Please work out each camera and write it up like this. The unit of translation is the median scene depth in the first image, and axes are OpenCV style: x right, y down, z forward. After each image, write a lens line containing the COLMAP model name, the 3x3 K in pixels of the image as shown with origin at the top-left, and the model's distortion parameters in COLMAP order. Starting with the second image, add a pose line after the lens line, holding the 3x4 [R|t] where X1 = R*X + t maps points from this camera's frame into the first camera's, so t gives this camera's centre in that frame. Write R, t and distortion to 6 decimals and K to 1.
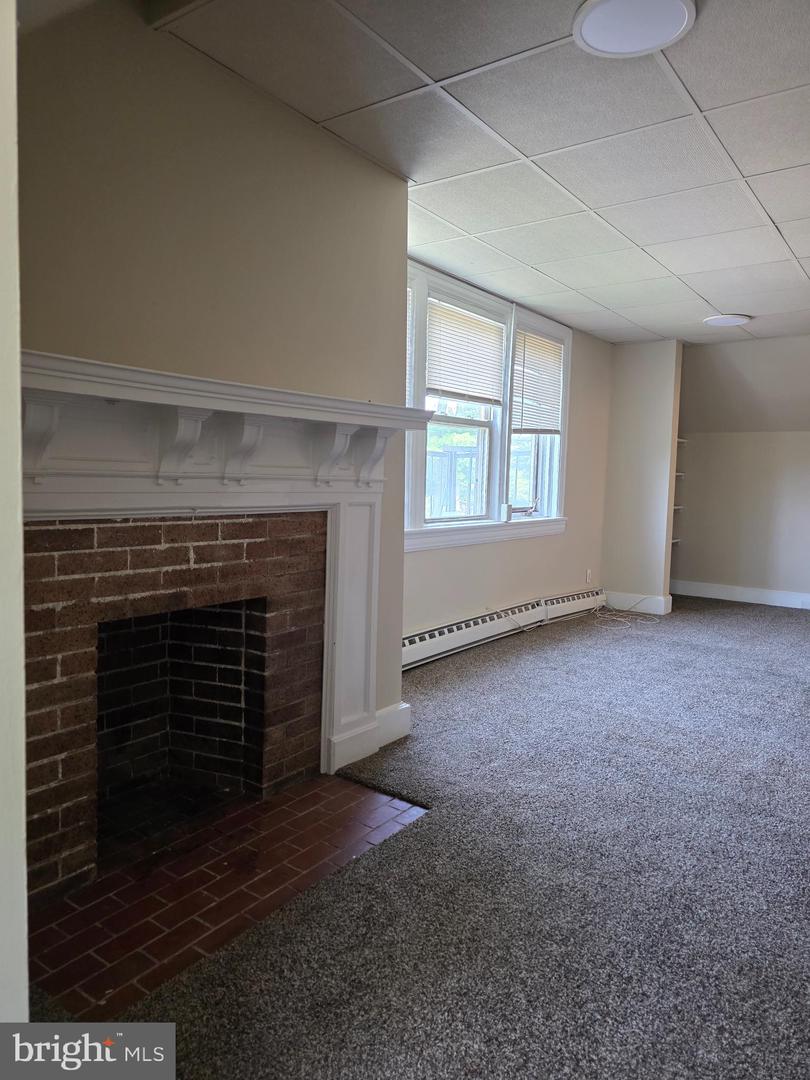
lens RADIAL K [[729.1, 0, 405.8], [0, 729.1, 540.8], [0, 0, 1]] dist [0.040490, -0.034724]
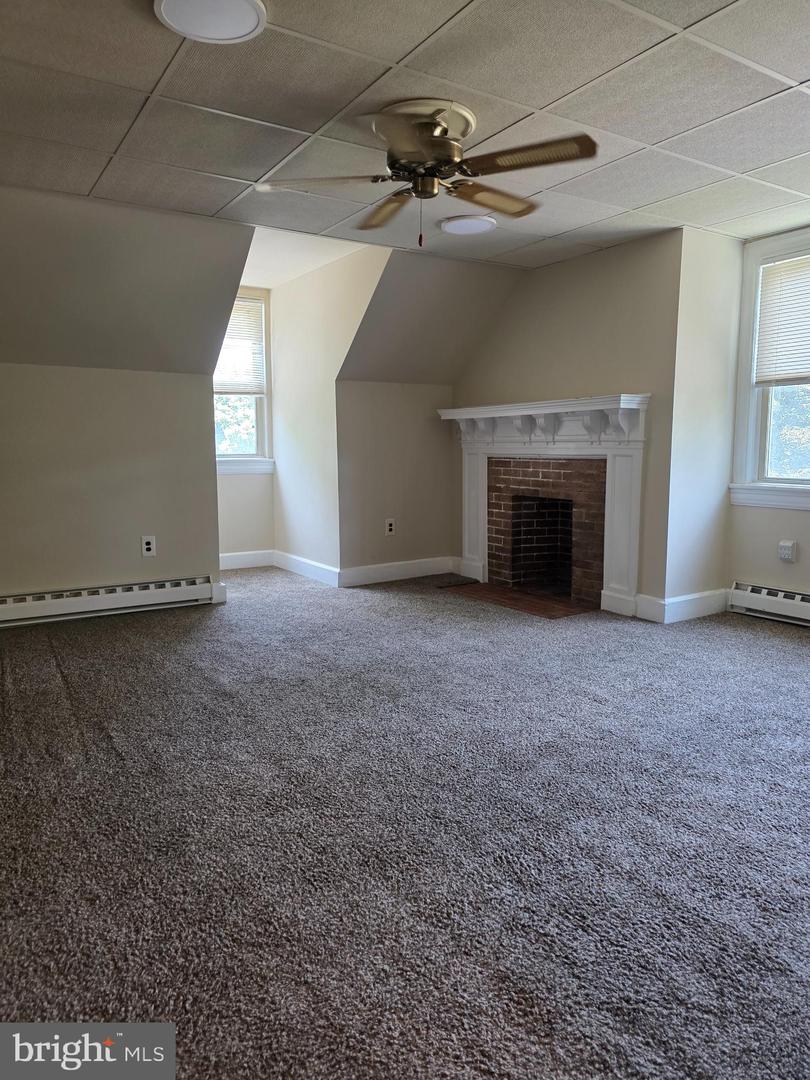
lens RADIAL K [[729.1, 0, 401.1], [0, 729.1, 539.7], [0, 0, 1]] dist [0.040490, -0.034724]
pose [[-0.371290, 0.106602, -0.922377, 1.835599], [-0.077817, 0.986320, 0.145317, -0.071433], [0.925250, 0.125731, -0.357916, 1.278001]]
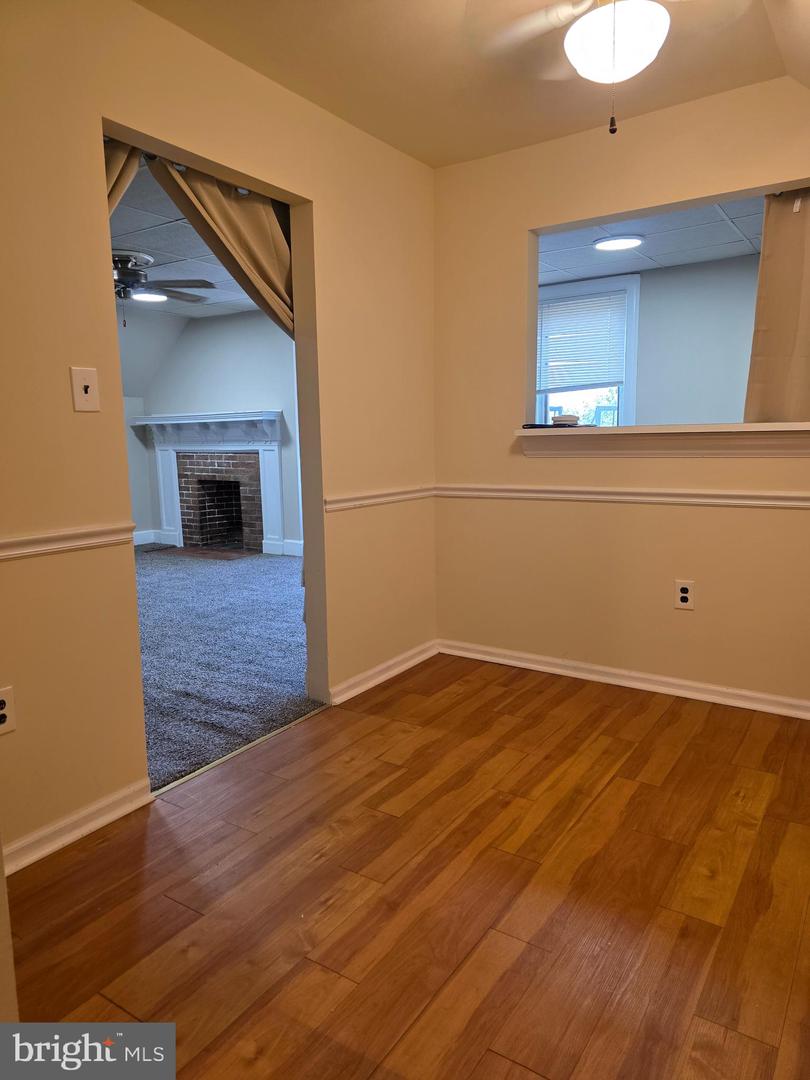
lens RADIAL K [[729.1, 0, 407.8], [0, 729.1, 562.0], [0, 0, 1]] dist [0.040490, -0.034724]
pose [[0.041895, 0.152089, -0.987478, 2.749430], [-0.068379, 0.986465, 0.149032, -0.086667], [0.996779, 0.061279, 0.051728, 1.518728]]
